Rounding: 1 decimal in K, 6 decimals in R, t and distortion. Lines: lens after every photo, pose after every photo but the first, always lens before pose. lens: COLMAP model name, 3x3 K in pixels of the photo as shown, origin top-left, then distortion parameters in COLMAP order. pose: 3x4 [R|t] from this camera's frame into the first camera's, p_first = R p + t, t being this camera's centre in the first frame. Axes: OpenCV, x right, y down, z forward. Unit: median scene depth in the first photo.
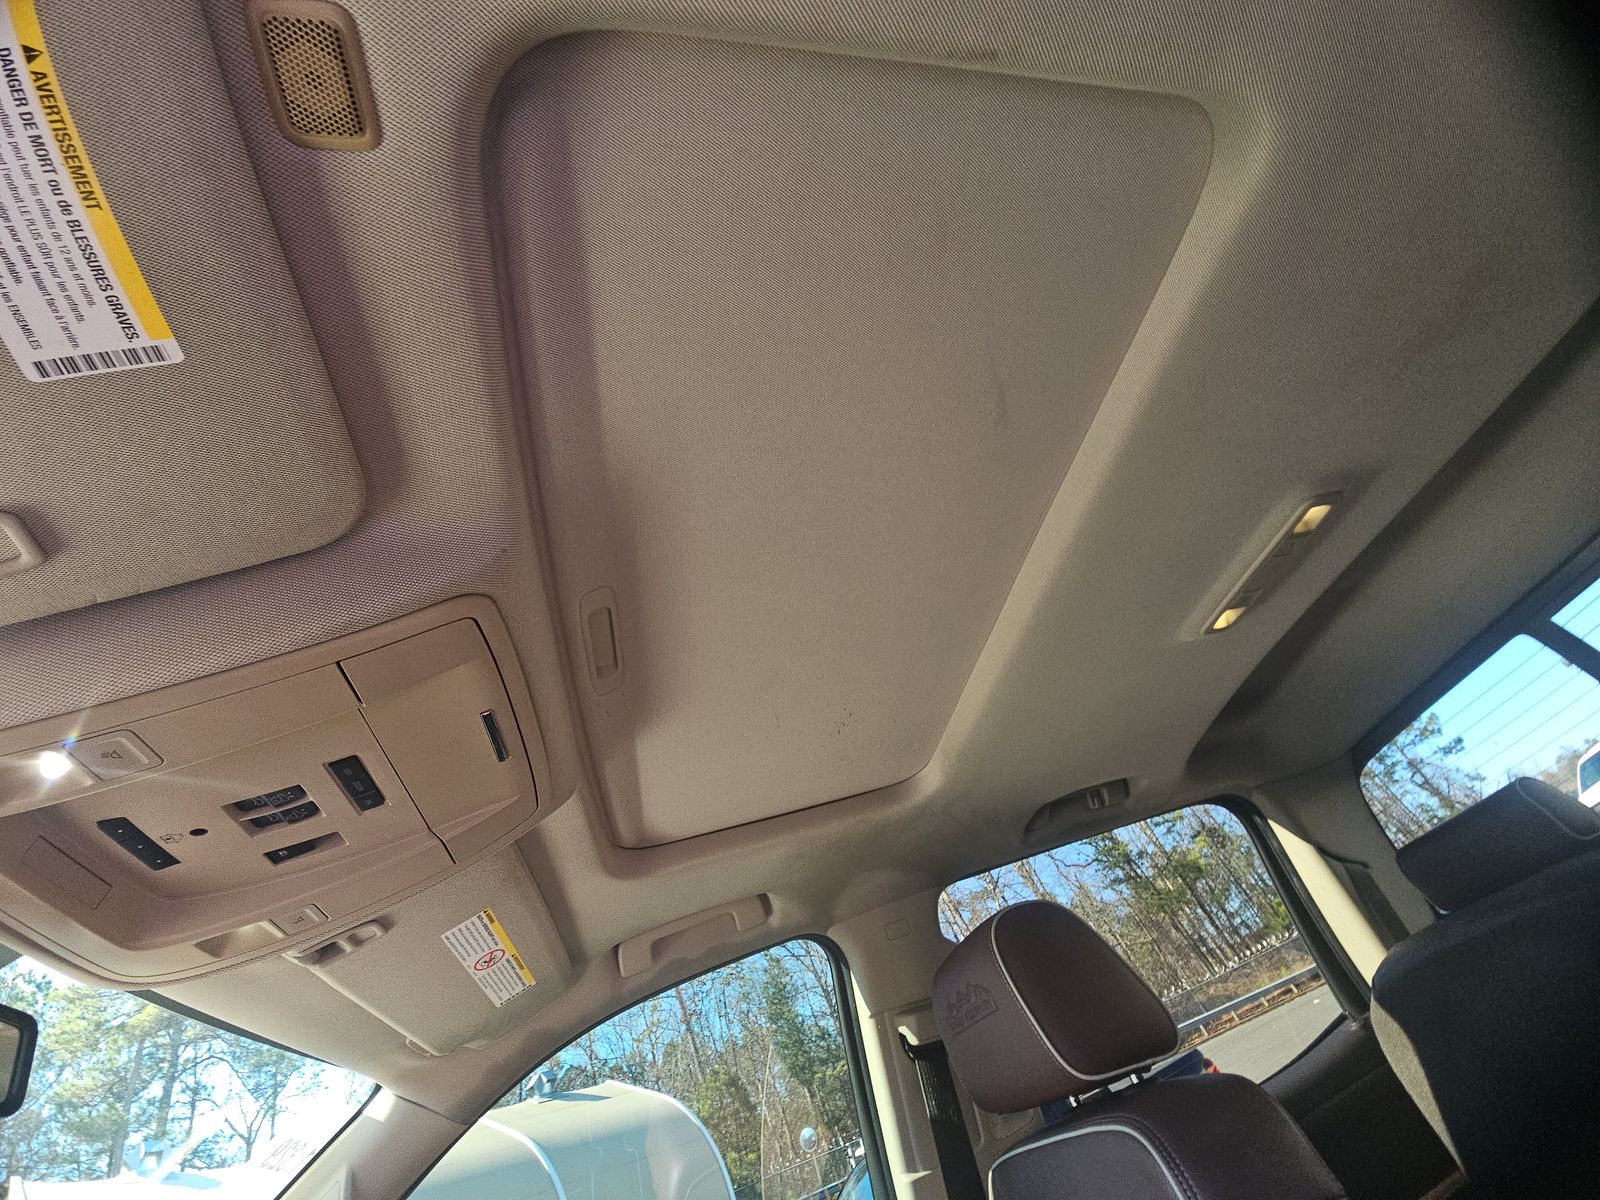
lens RADIAL K [[636.6, 0, 791.3], [0, 636.6, 604.6], [0, 0, 1]] dist [0.005539, -0.004683]
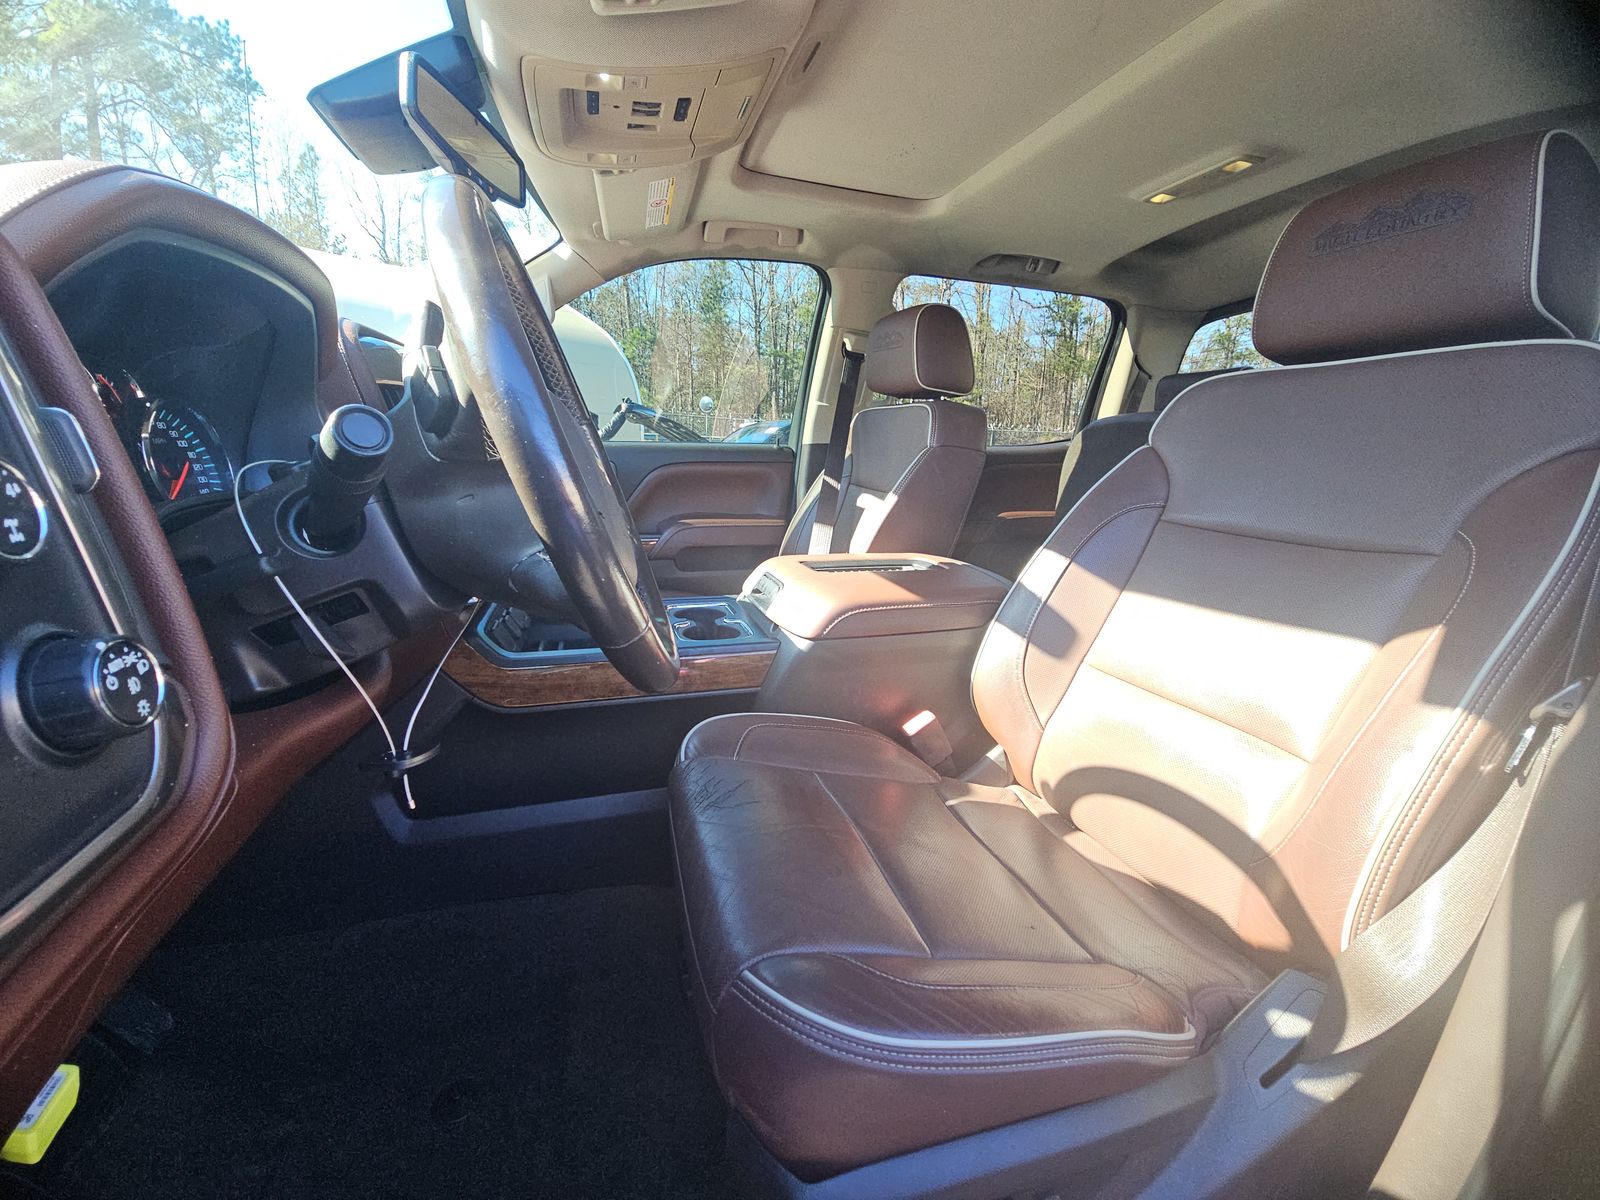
lens RADIAL K [[636.6, 0, 807.9], [0, 636.6, 607.5], [0, 0, 1]] dist [0.005539, -0.004683]
pose [[0.918917, 0.292409, 0.264742, -0.172483], [-0.382833, 0.499446, 0.777169, -0.286559], [0.095027, -0.815506, 0.570894, -0.612295]]
